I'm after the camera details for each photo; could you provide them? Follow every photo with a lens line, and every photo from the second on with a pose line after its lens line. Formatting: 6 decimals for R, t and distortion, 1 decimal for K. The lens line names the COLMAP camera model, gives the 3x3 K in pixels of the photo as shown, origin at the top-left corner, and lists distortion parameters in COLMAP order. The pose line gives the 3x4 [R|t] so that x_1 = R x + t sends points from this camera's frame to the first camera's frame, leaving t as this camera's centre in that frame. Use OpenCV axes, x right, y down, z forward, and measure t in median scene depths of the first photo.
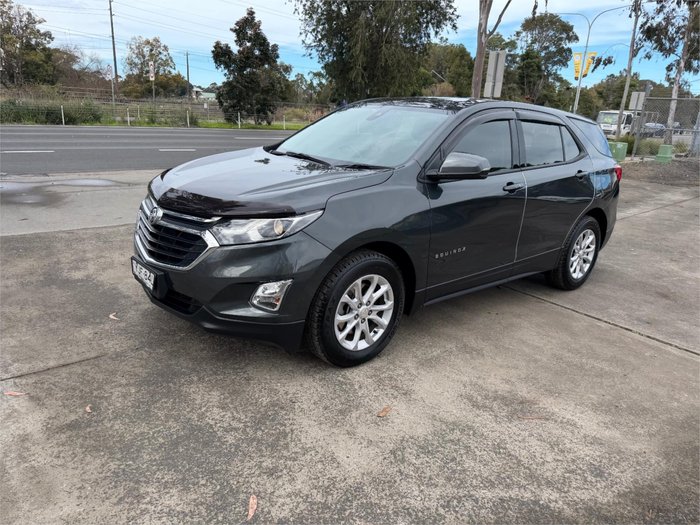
lens RADIAL K [[493.5, 0, 347.2], [0, 493.5, 257.6], [0, 0, 1]] dist [0.023343, -0.031719]
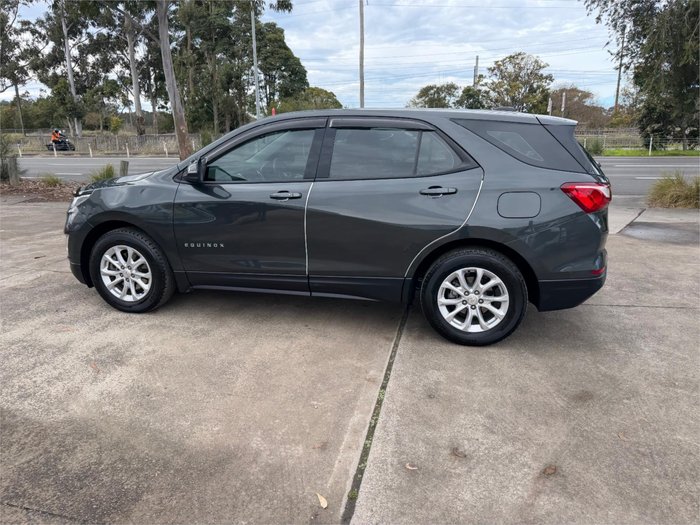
lens RADIAL K [[493.5, 0, 347.5], [0, 493.5, 265.8], [0, 0, 1]] dist [0.023343, -0.031719]
pose [[0.596045, 0.149968, -0.788822, 1.170383], [-0.188027, 0.981157, 0.044458, -0.068501], [0.780625, 0.121821, 0.613012, 0.487087]]
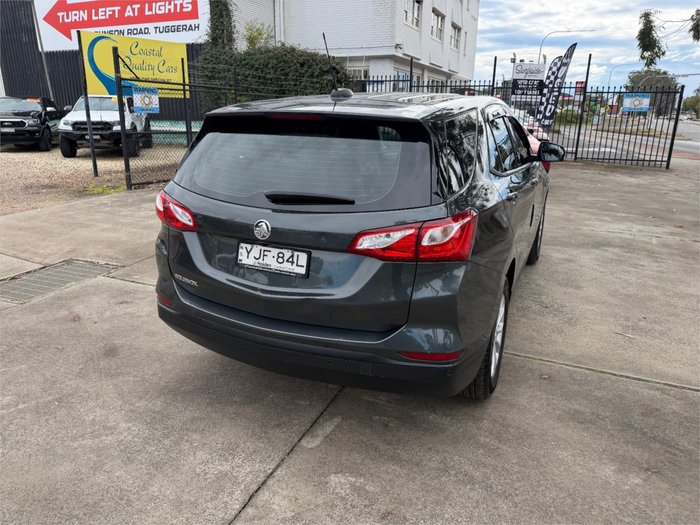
lens RADIAL K [[493.5, 0, 347.6], [0, 493.5, 262.5], [0, 0, 1]] dist [0.023343, -0.031719]
pose [[-0.903026, 0.055482, -0.425989, 0.797935], [-0.188401, 0.840025, 0.508786, -0.568710], [0.386070, 0.539703, -0.748111, 2.011519]]
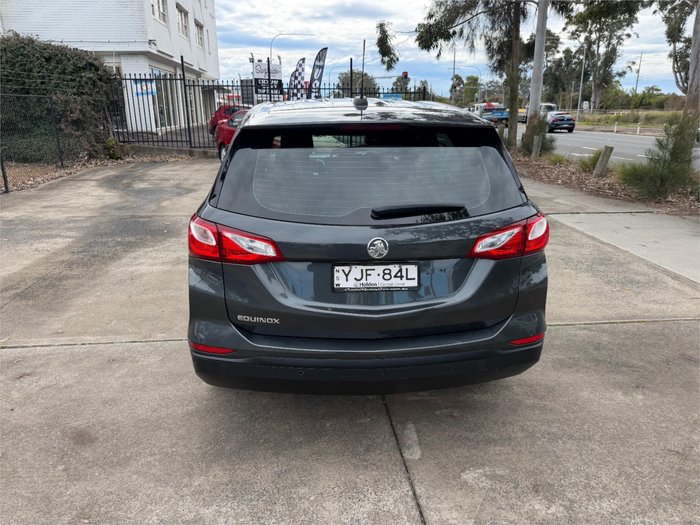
lens RADIAL K [[493.5, 0, 345.6], [0, 493.5, 263.7], [0, 0, 1]] dist [0.023343, -0.031719]
pose [[-0.588050, 0.183008, -0.787849, 1.091785], [-0.266846, 0.875630, 0.402573, -0.484958], [0.763538, 0.446967, -0.466079, 1.759073]]
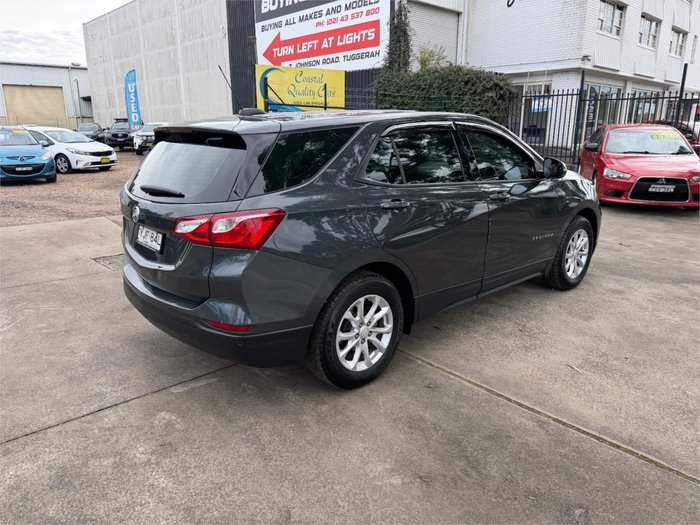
lens RADIAL K [[493.5, 0, 348.1], [0, 493.5, 260.4], [0, 0, 1]] dist [0.023343, -0.031719]
pose [[-0.997711, -0.053936, -0.040778, 0.345575], [-0.067347, 0.846386, 0.528294, -0.656004], [0.006020, 0.529831, -0.848082, 2.211372]]
